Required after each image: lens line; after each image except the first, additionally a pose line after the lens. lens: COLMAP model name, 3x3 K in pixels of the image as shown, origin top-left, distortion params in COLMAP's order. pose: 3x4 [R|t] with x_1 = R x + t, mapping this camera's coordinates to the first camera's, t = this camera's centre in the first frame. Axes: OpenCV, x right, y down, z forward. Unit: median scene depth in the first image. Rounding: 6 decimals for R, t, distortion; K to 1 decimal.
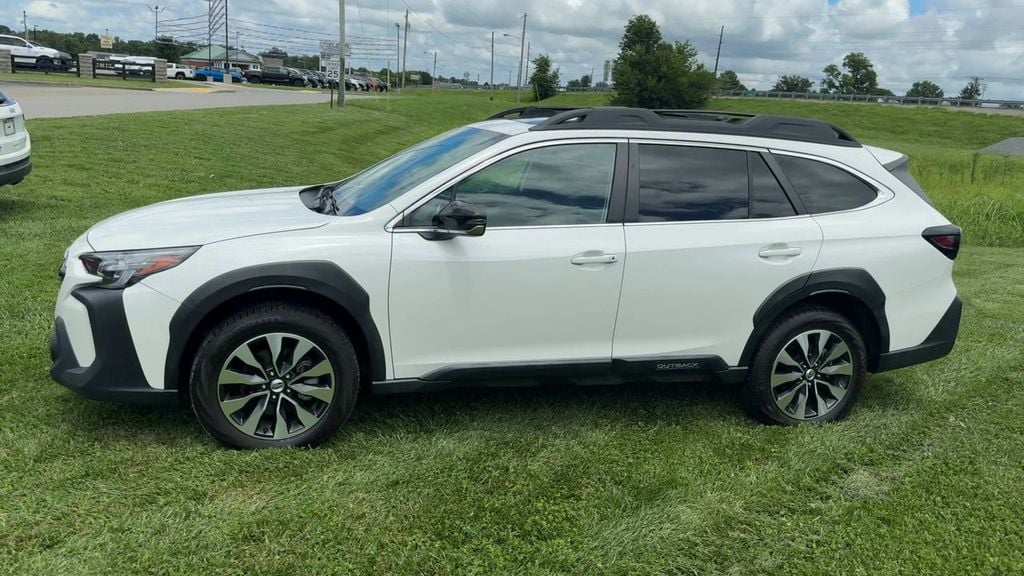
lens RADIAL K [[794.5, 0, 512.0], [0, 794.5, 288.0], [0, 0, 1]] dist [0.091449, -0.135683]
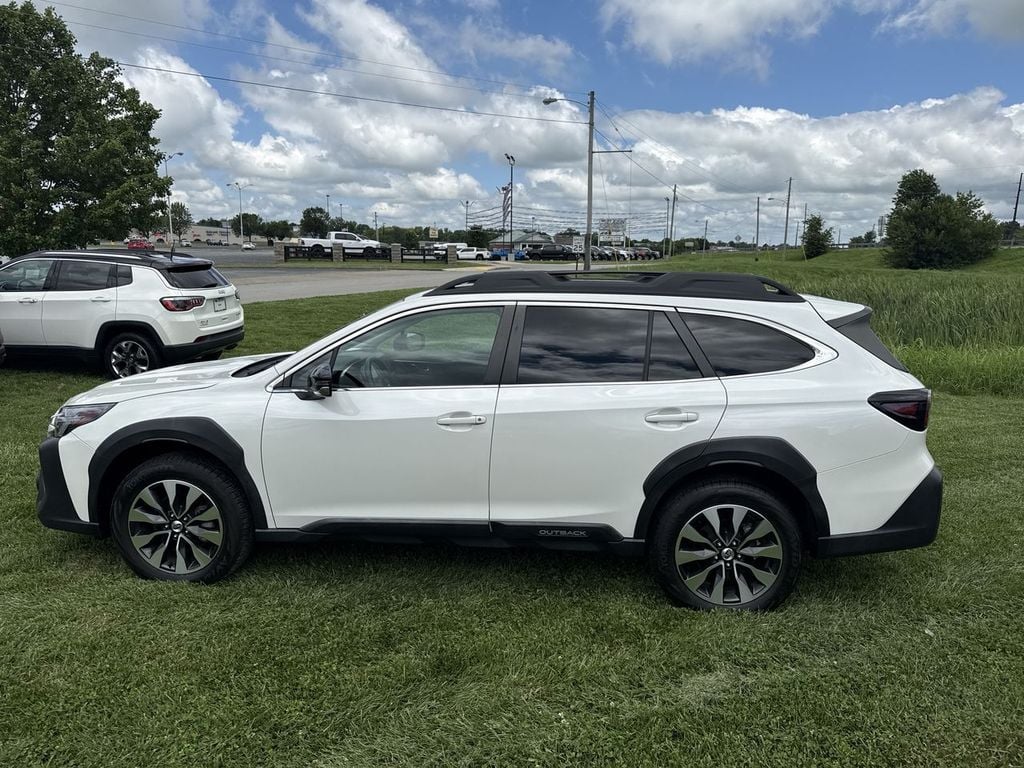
lens RADIAL K [[727.3, 0, 524.7], [0, 727.3, 378.2], [0, 0, 1]] dist [0.137344, -0.265481]
pose [[0.941257, 0.003256, -0.337676, 0.429513], [-0.030348, 0.996723, -0.074984, -0.019594], [0.336325, 0.080827, 0.938271, 0.132171]]
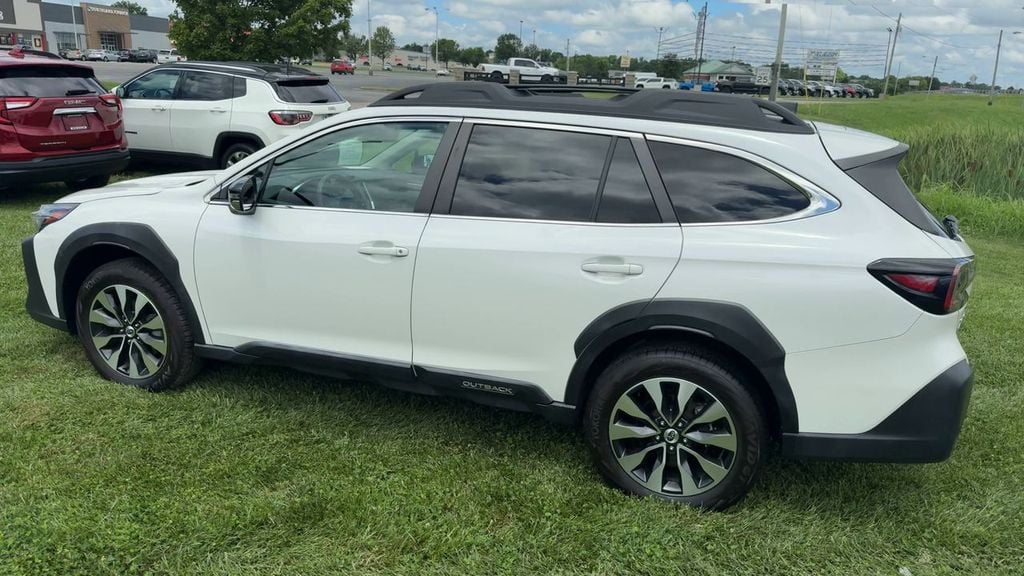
lens RADIAL K [[732.1, 0, 534.2], [0, 732.1, 292.8], [0, 0, 1]] dist [0.074723, -0.116422]
pose [[0.833874, 0.126476, -0.537269, 0.609091], [-0.119088, 0.991693, 0.048618, -0.042879], [0.538955, 0.023441, 0.842008, 0.342771]]
